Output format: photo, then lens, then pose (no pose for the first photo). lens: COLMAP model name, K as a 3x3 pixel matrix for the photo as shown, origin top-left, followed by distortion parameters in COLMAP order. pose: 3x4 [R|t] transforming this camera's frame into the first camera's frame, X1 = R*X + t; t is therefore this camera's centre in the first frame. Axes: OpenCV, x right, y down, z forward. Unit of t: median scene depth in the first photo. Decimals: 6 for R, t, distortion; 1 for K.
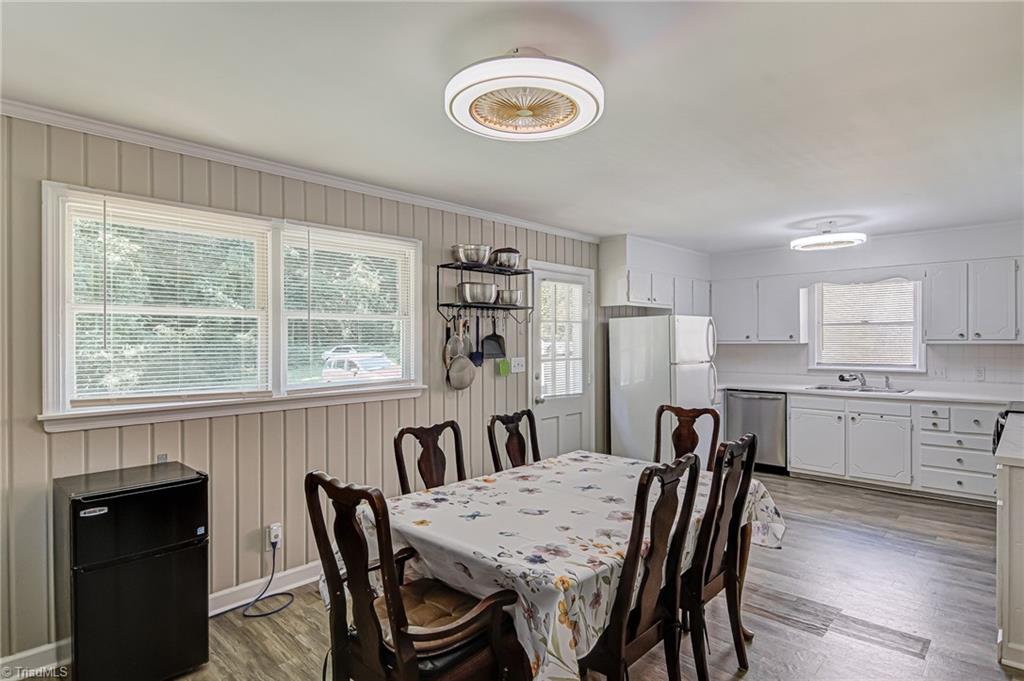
lens RADIAL K [[544.0, 0, 510.5], [0, 544.0, 337.6], [0, 0, 1]] dist [0.015051, -0.017033]
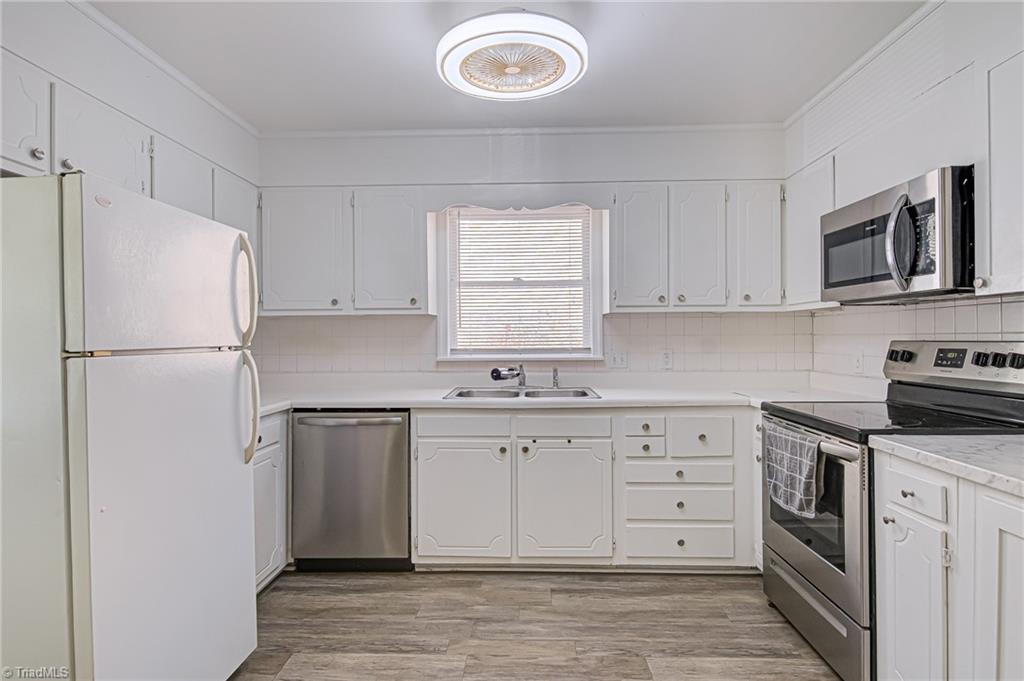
lens RADIAL K [[544.0, 0, 510.5], [0, 544.0, 337.6], [0, 0, 1]] dist [0.015051, -0.017033]
pose [[0.744455, -0.003231, 0.667665, 0.259224], [0.001654, 0.999994, 0.002995, 0.036643], [-0.667671, -0.001126, 0.744456, 0.609252]]
